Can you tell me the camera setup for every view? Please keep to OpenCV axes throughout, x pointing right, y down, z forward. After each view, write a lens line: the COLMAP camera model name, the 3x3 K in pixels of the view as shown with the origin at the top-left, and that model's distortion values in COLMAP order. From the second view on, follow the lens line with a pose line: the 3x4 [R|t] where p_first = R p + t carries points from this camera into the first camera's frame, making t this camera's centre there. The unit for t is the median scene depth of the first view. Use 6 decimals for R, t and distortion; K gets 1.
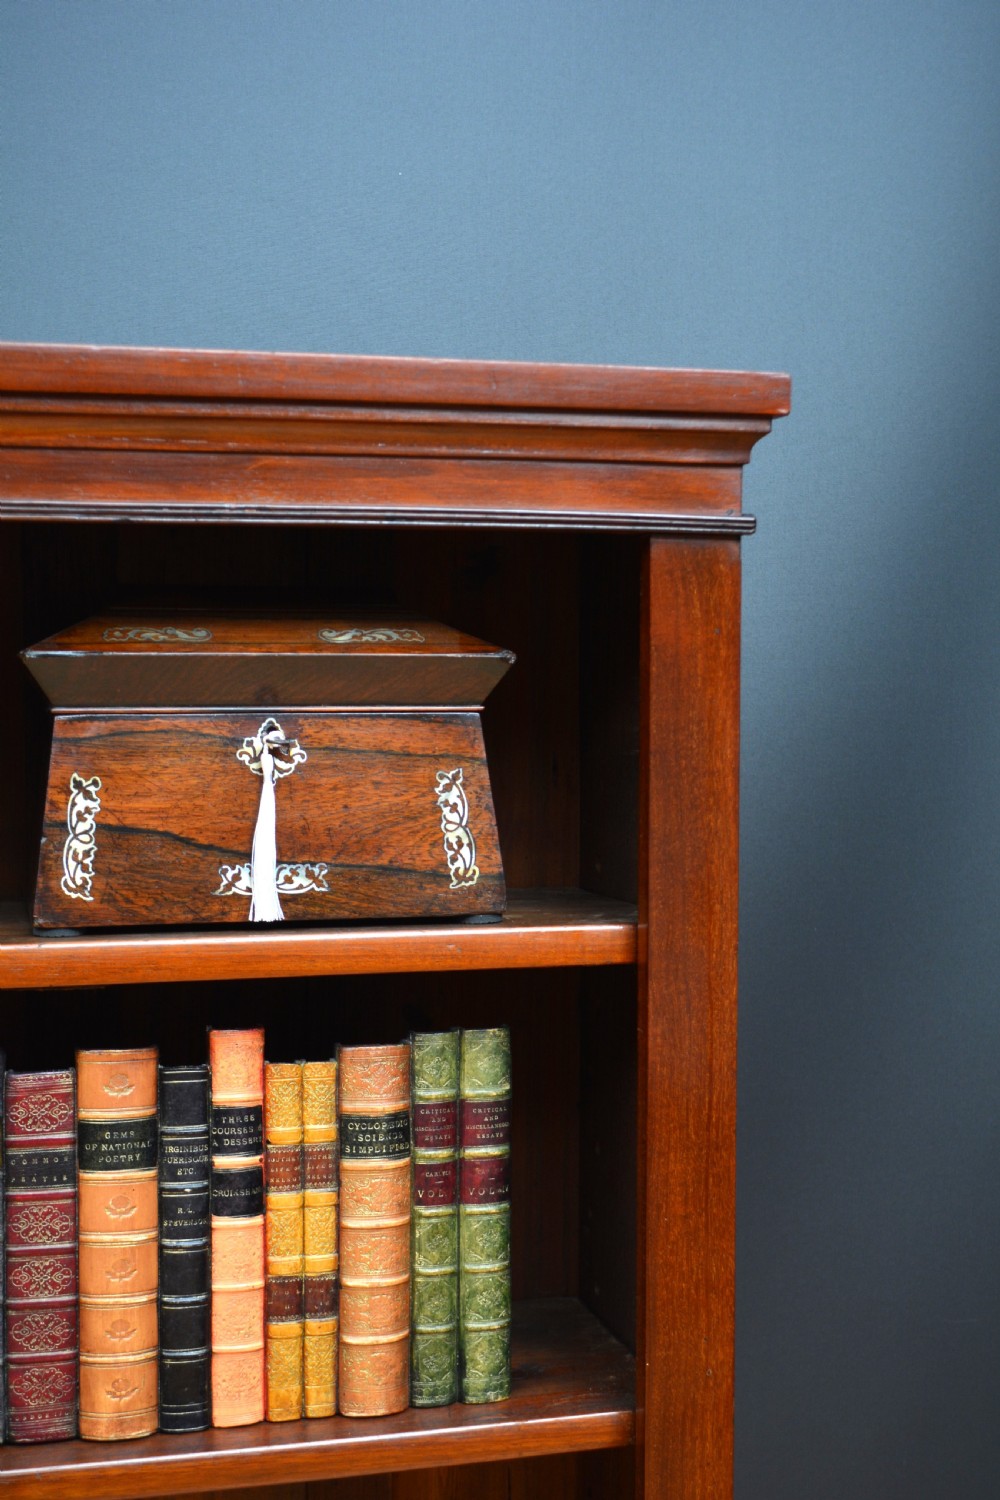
lens RADIAL K [[2067.1, 0, 500.0], [0, 2067.1, 750.0], [0, 0, 1]] dist [-0.021835, -0.073129]
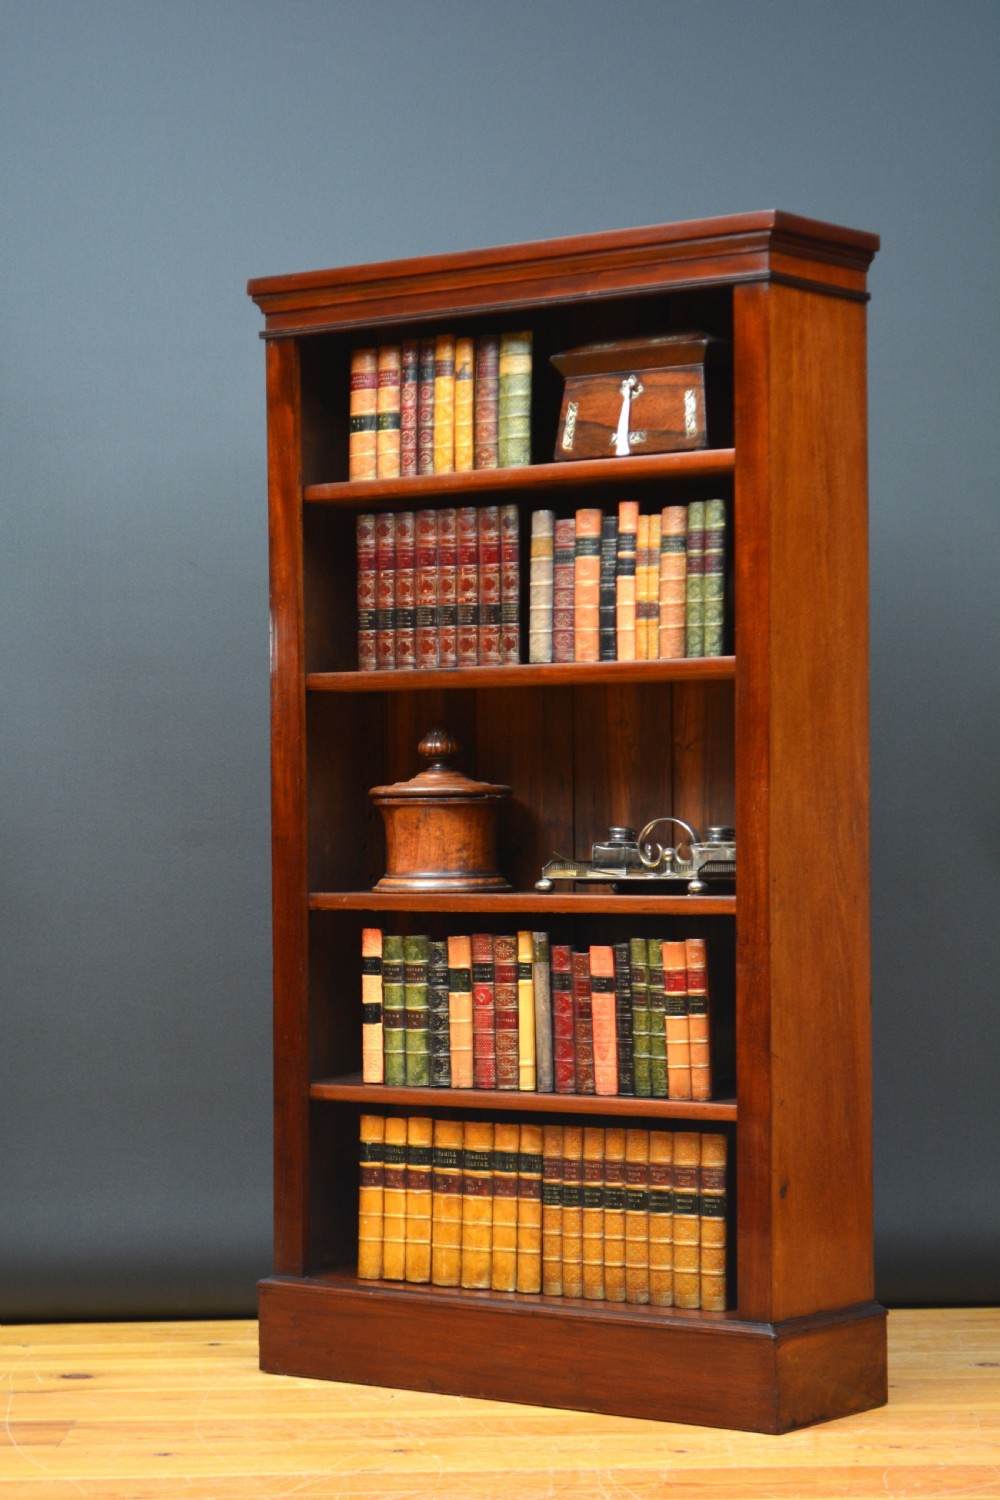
lens RADIAL K [[3503.4, 0, 500.0], [0, 3503.4, 750.0], [0, 0, 1]] dist [0.008140, 0.071318]
pose [[0.606634, -0.017883, -0.794780, 3.135352], [-0.017064, 0.999224, -0.035508, 0.587434], [0.794798, 0.035102, 0.605858, -1.677162]]
